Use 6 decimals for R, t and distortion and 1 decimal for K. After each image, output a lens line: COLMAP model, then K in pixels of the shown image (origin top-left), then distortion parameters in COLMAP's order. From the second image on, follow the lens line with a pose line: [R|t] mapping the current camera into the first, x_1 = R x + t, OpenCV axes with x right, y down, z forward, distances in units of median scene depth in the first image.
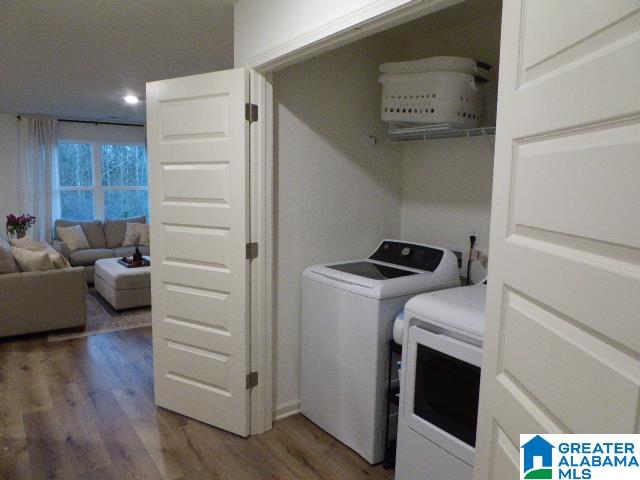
lens RADIAL K [[461.6, 0, 325.4], [0, 461.6, 239.4], [0, 0, 1]] dist [-0.034782, 0.014607]
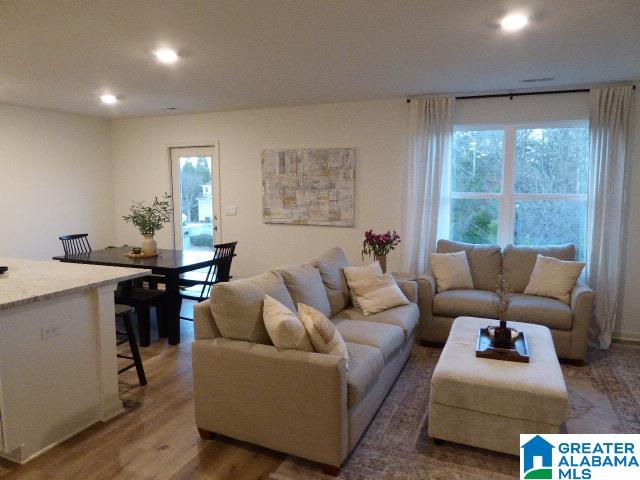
lens RADIAL K [[461.6, 0, 322.2], [0, 461.6, 236.9], [0, 0, 1]] dist [-0.034782, 0.014607]
pose [[0.515423, 0.094605, -0.851698, -0.076271], [-0.098407, 0.993847, 0.050842, -0.067750], [0.851267, 0.057608, 0.521561, 0.486267]]
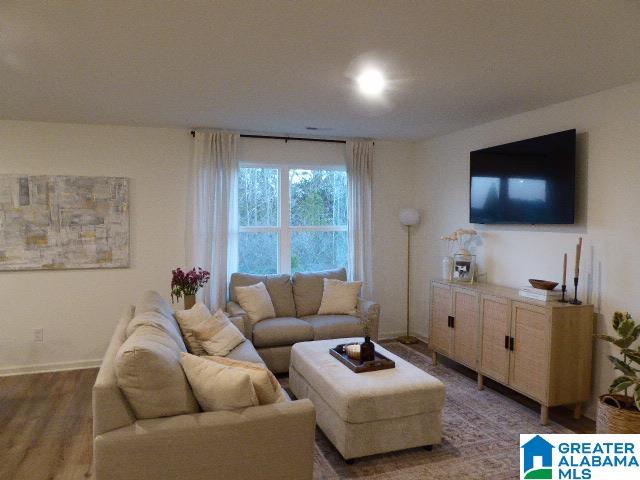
lens RADIAL K [[461.6, 0, 317.2], [0, 461.6, 238.2], [0, 0, 1]] dist [-0.034782, 0.014607]
pose [[0.956138, 0.006356, -0.292849, -0.262650], [-0.028701, 0.996987, -0.072066, -0.051420], [0.291509, 0.077310, 0.953439, 0.362982]]
